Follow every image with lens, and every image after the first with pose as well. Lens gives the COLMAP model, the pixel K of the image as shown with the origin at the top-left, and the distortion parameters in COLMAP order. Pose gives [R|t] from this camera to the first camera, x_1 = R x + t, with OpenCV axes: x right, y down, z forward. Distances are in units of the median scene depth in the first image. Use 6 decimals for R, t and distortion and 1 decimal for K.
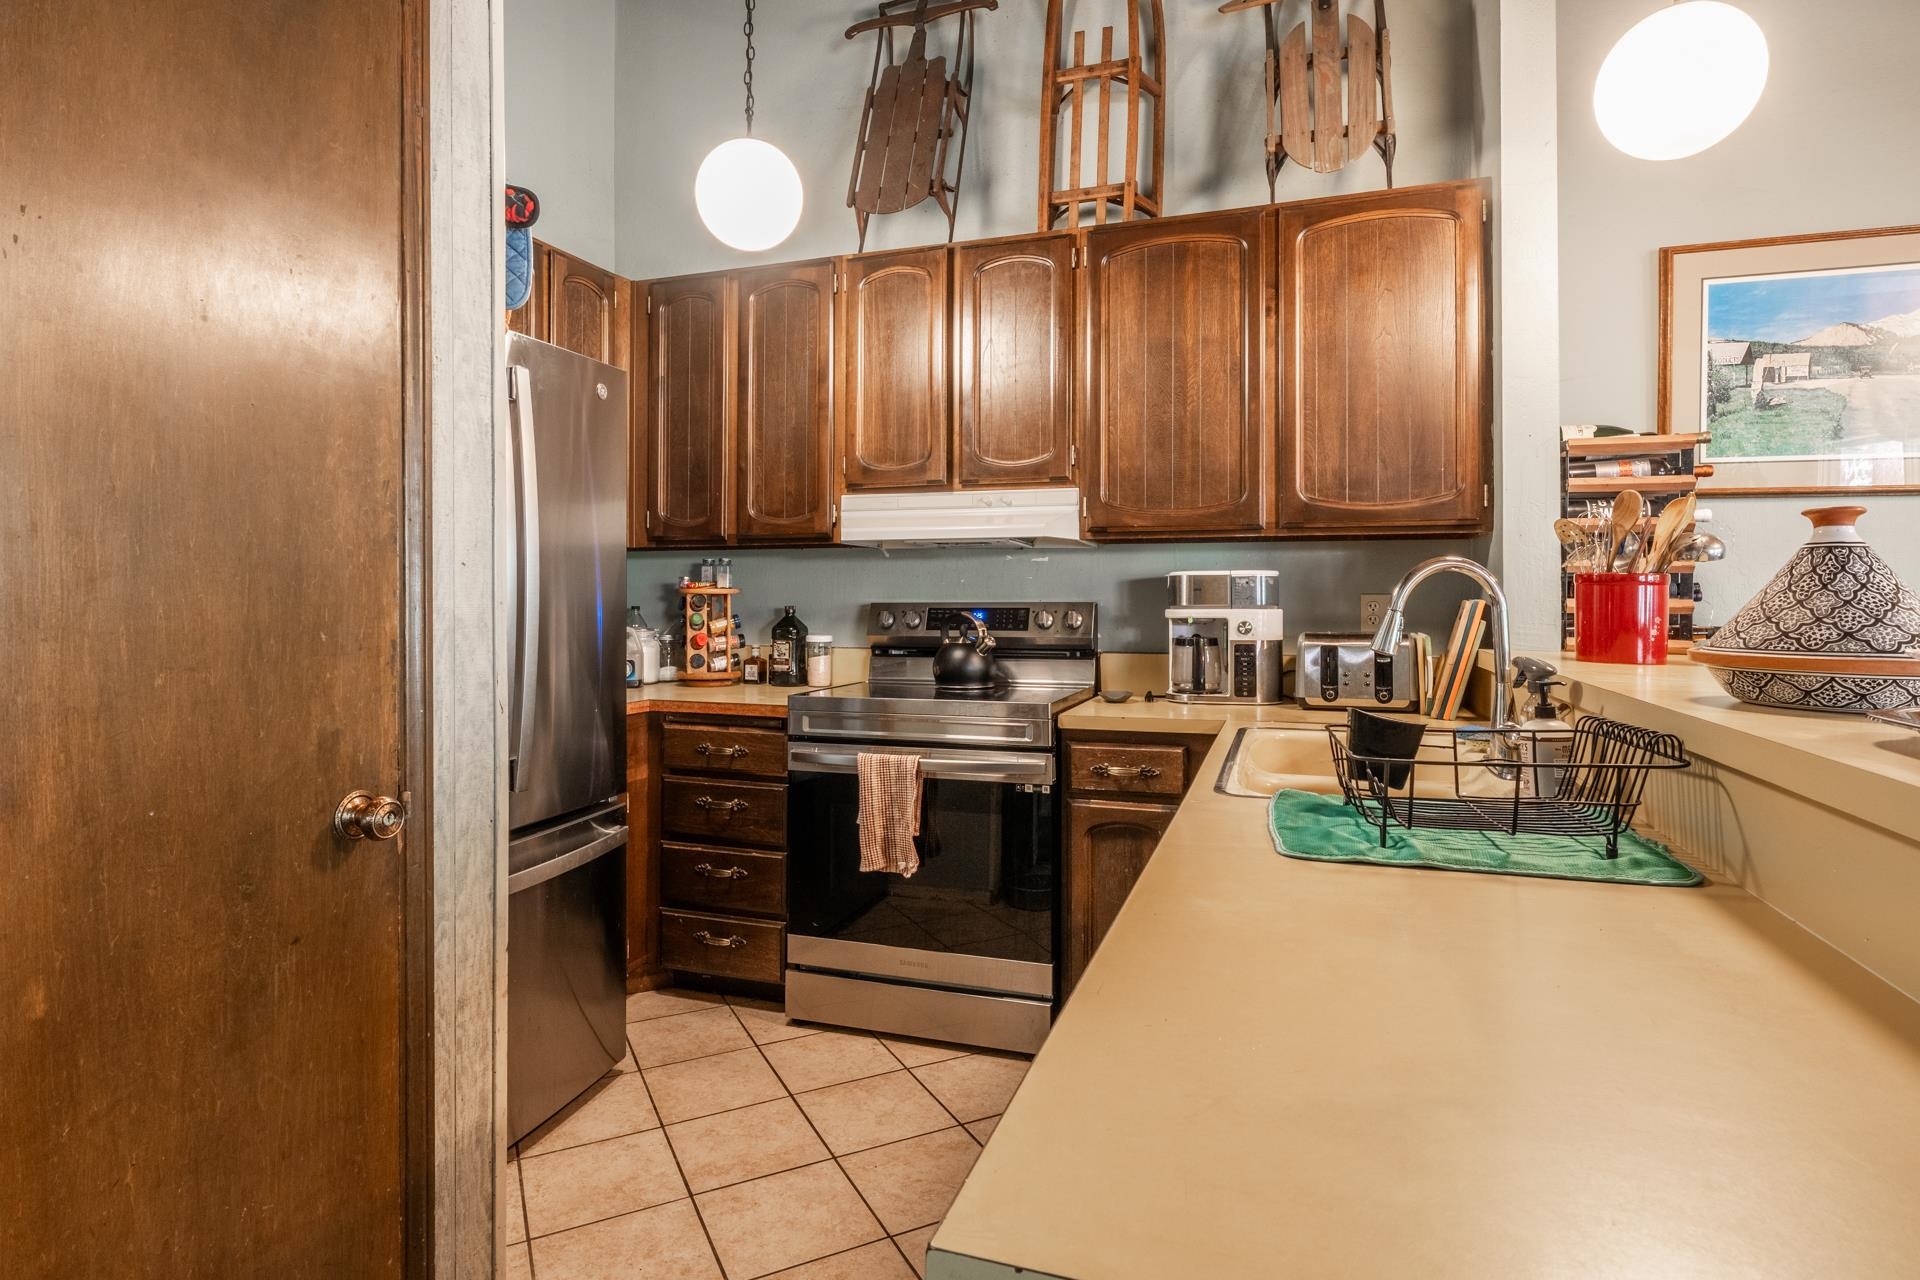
lens RADIAL K [[1021.1, 0, 943.5], [0, 1021.1, 591.7], [0, 0, 1]] dist [-0.004415, -0.001346]
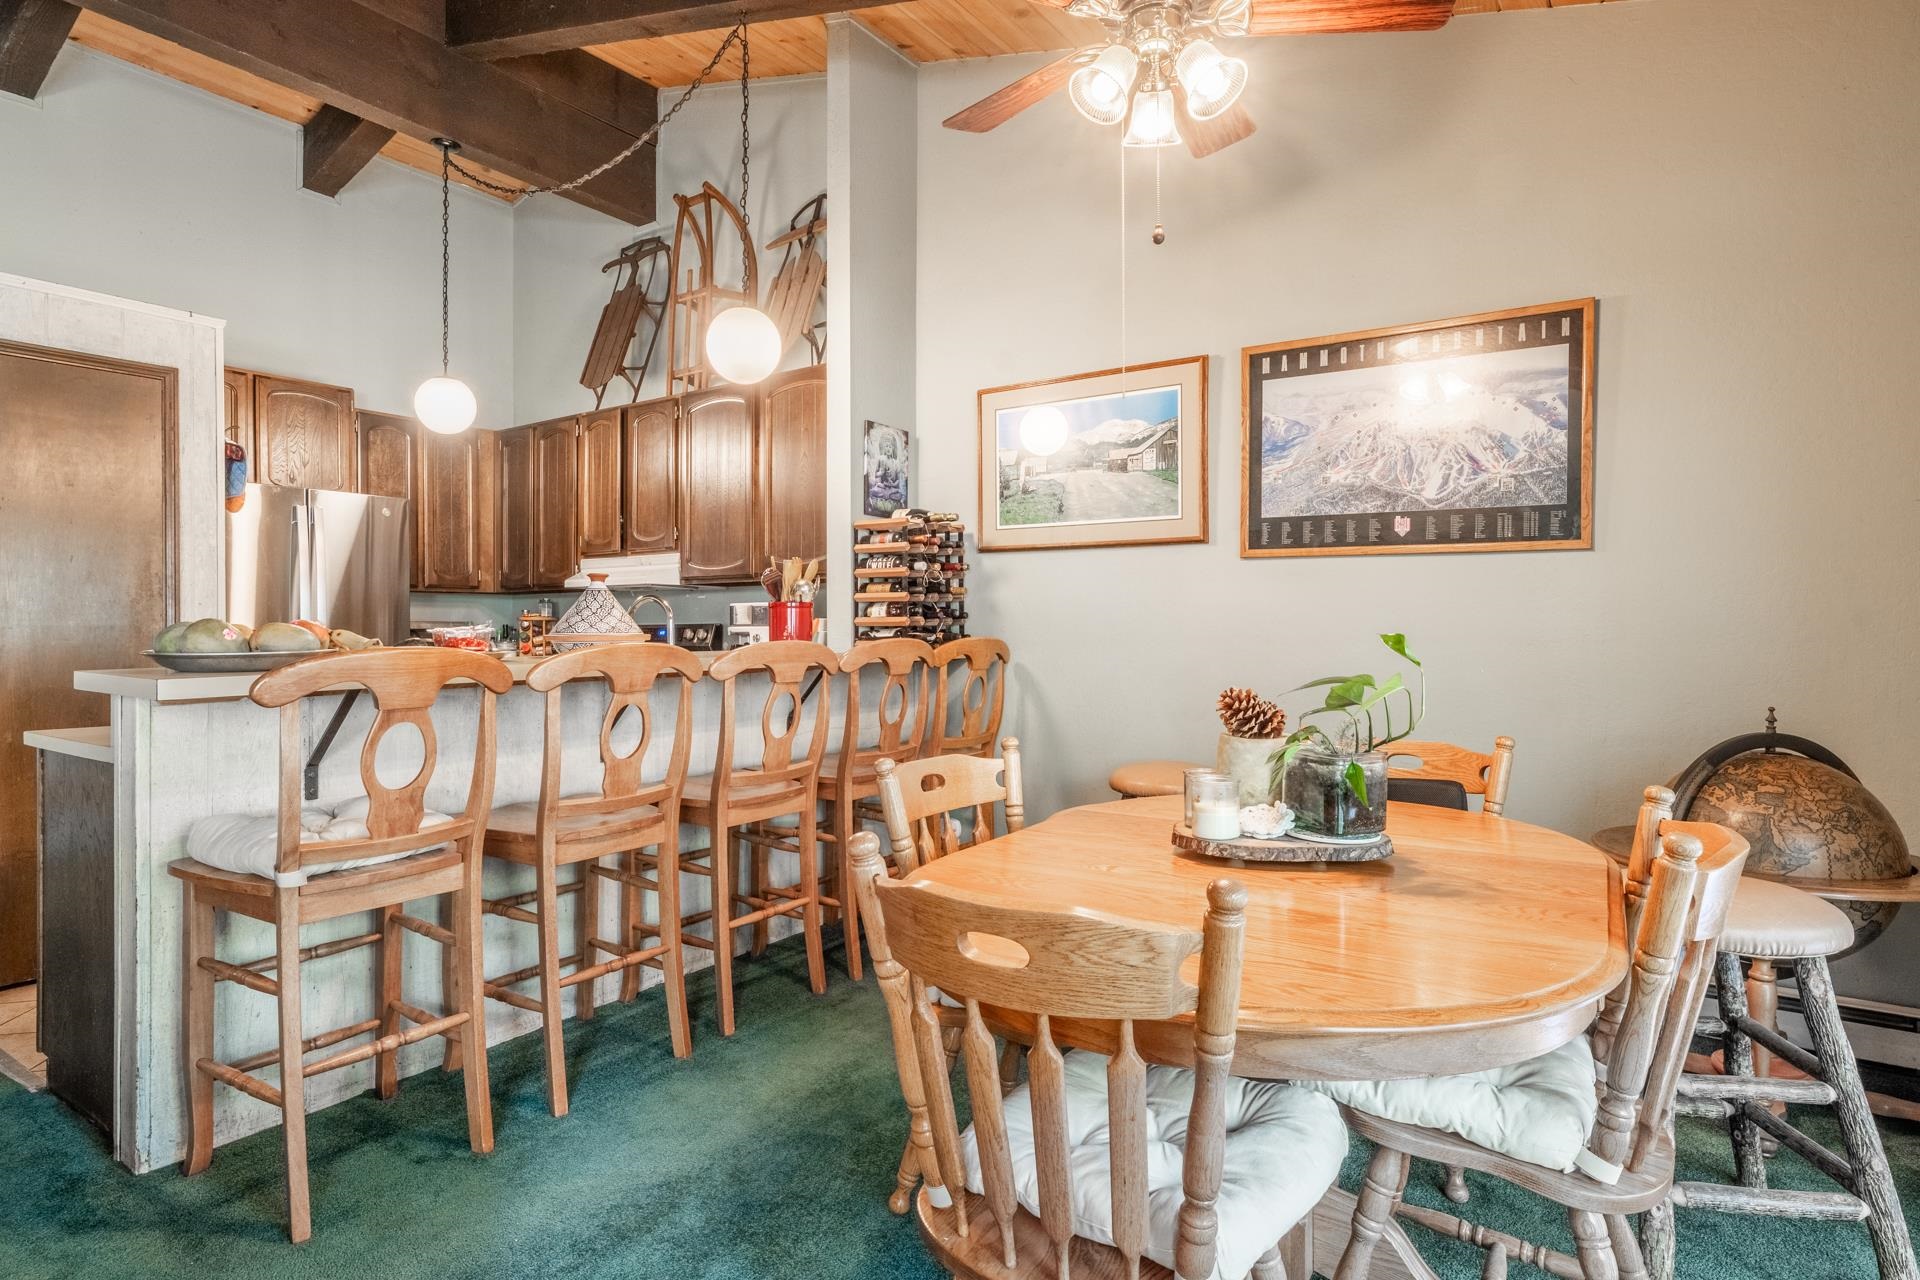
lens RADIAL K [[1021.1, 0, 950.2], [0, 1021.1, 631.4], [0, 0, 1]] dist [-0.004415, -0.001346]
pose [[0.965135, -0.004147, -0.261720, 0.916621], [0.004745, 0.999987, 0.001656, 0.022183], [0.261710, -0.002840, 0.965142, -0.440408]]
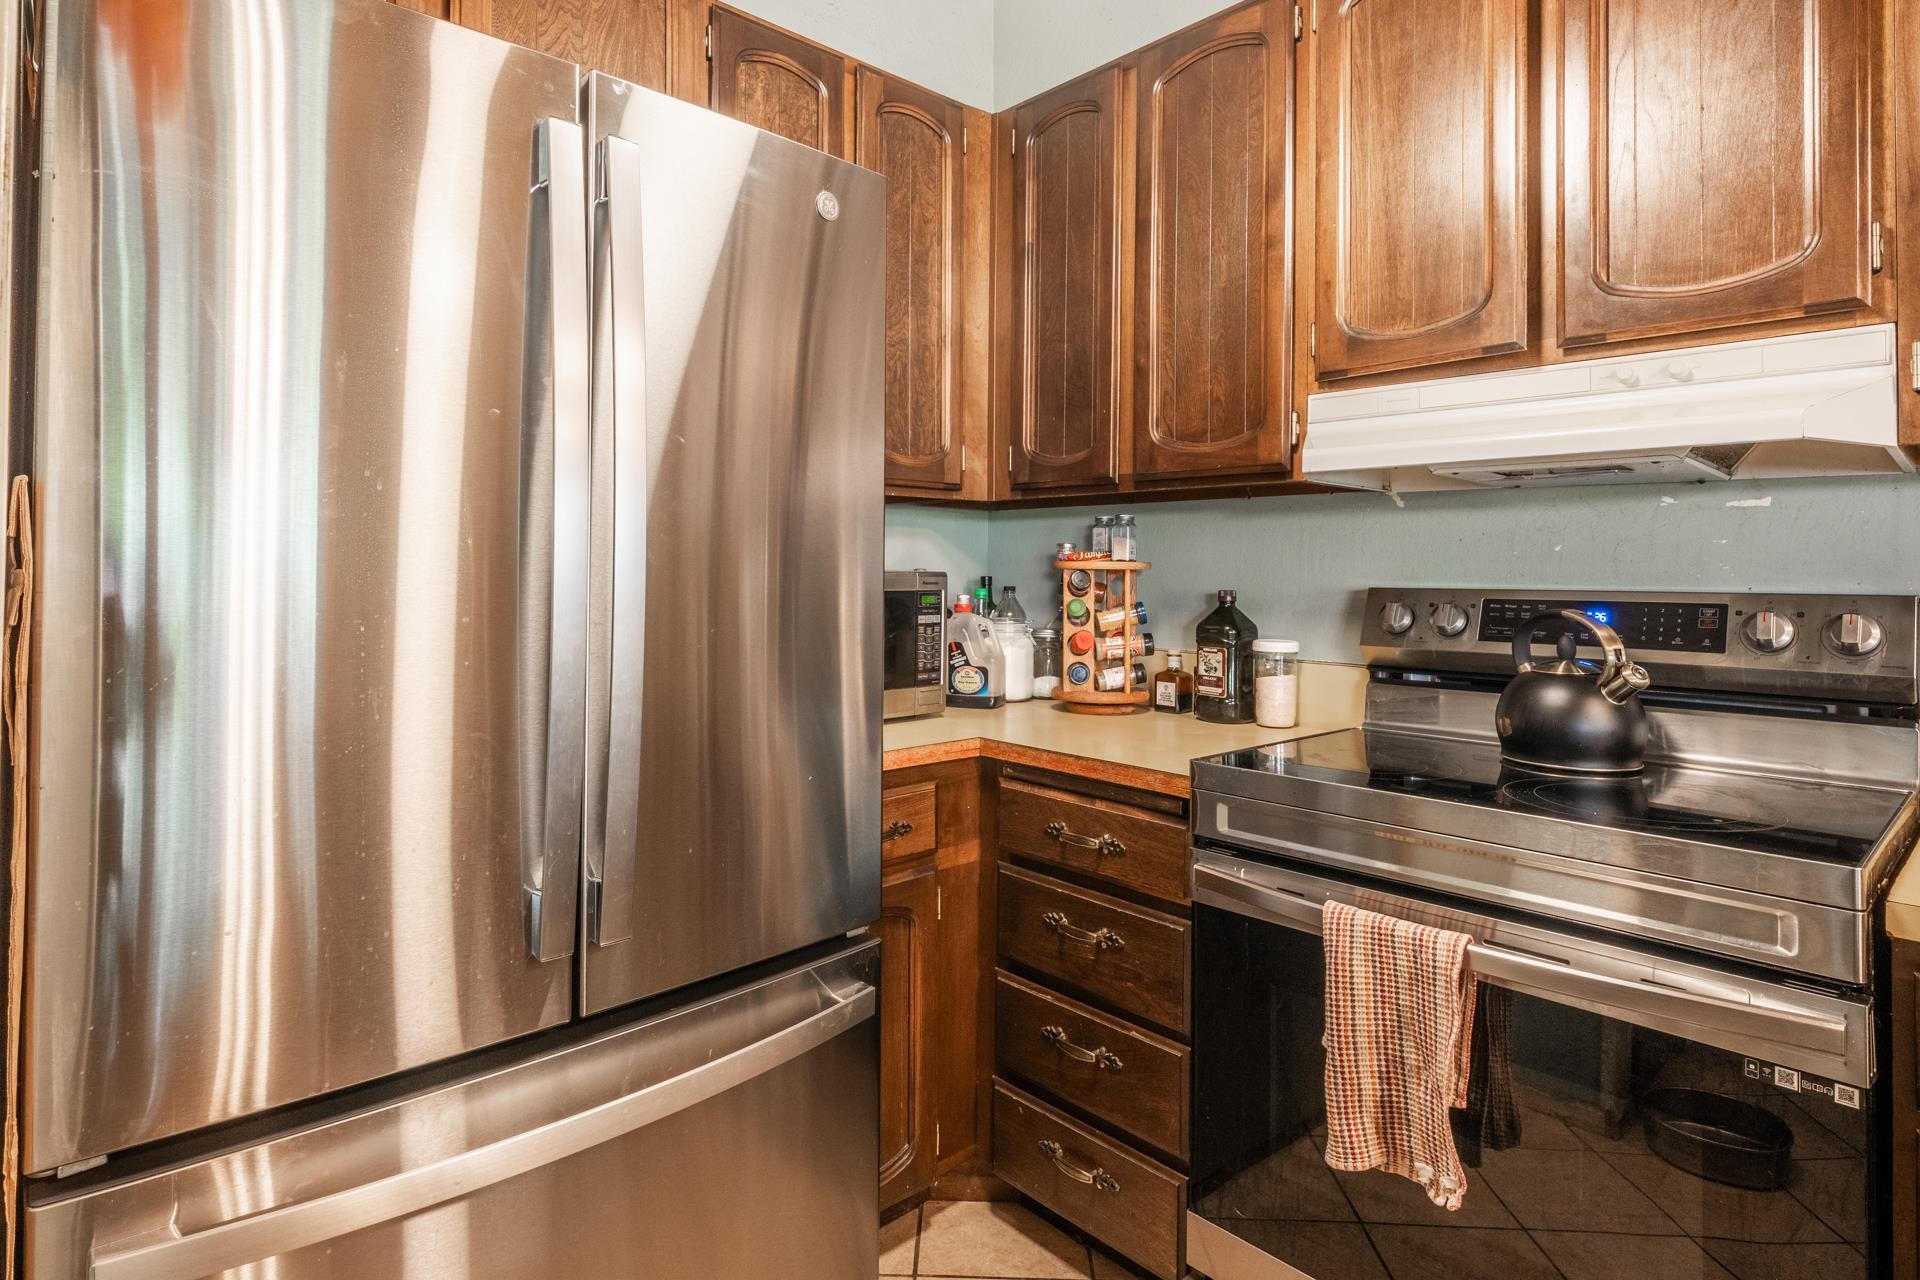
lens RADIAL K [[1021.1, 0, 931.6], [0, 1021.1, 551.8], [0, 0, 1]] dist [-0.004415, -0.001346]
pose [[0.877093, -0.001480, -0.480318, -0.012623], [-0.005922, 0.999886, -0.013893, 0.000416], [0.480284, 0.015030, 0.876984, 0.416119]]
